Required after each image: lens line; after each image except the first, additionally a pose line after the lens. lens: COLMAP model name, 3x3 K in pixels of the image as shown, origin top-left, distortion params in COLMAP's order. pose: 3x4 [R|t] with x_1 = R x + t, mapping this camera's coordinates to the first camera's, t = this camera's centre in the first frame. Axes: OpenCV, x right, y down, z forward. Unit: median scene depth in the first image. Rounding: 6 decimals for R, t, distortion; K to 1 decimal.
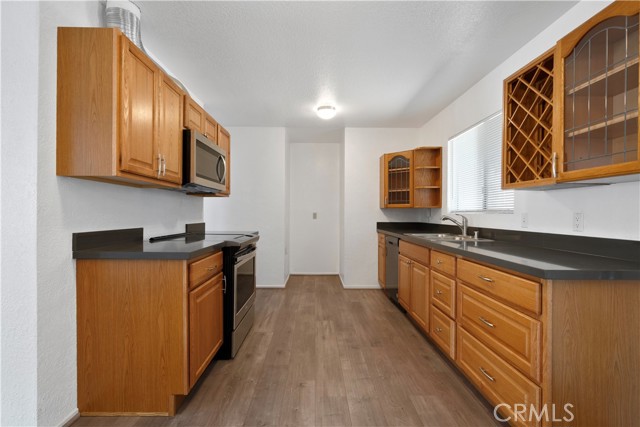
lens RADIAL K [[295.5, 0, 317.4], [0, 295.5, 212.8], [0, 0, 1]] dist [0.000182, -0.000700]
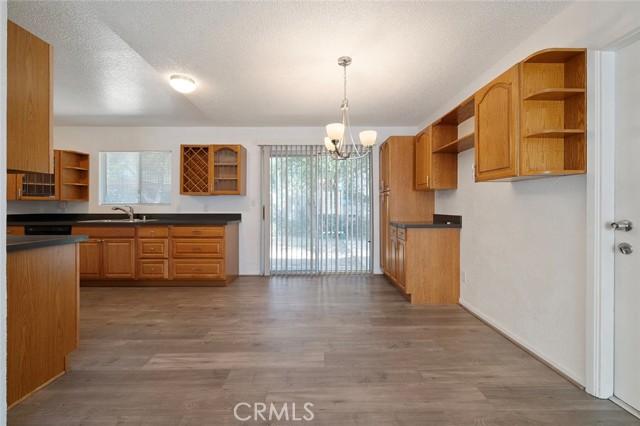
lens RADIAL K [[252.1, 0, 318.6], [0, 252.1, 206.3], [0, 0, 1]] dist [0.001126, 0.000162]
pose [[0.009207, -0.006449, 0.999937, -0.868812], [-0.001596, 0.999978, 0.006464, -0.003316], [-0.999956, -0.001656, 0.009197, -0.028392]]
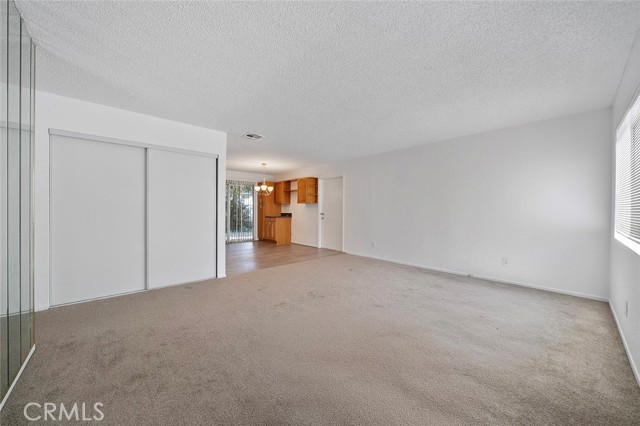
lens RADIAL K [[238.2, 0, 315.3], [0, 238.2, 209.7], [0, 0, 1]] dist [-0.002739, 0.000381]
pose [[-0.656540, -0.008232, 0.754246, -2.126281], [-0.008955, 0.999955, 0.003119, -0.012438], [-0.754238, -0.004707, -0.656584, 1.012662]]
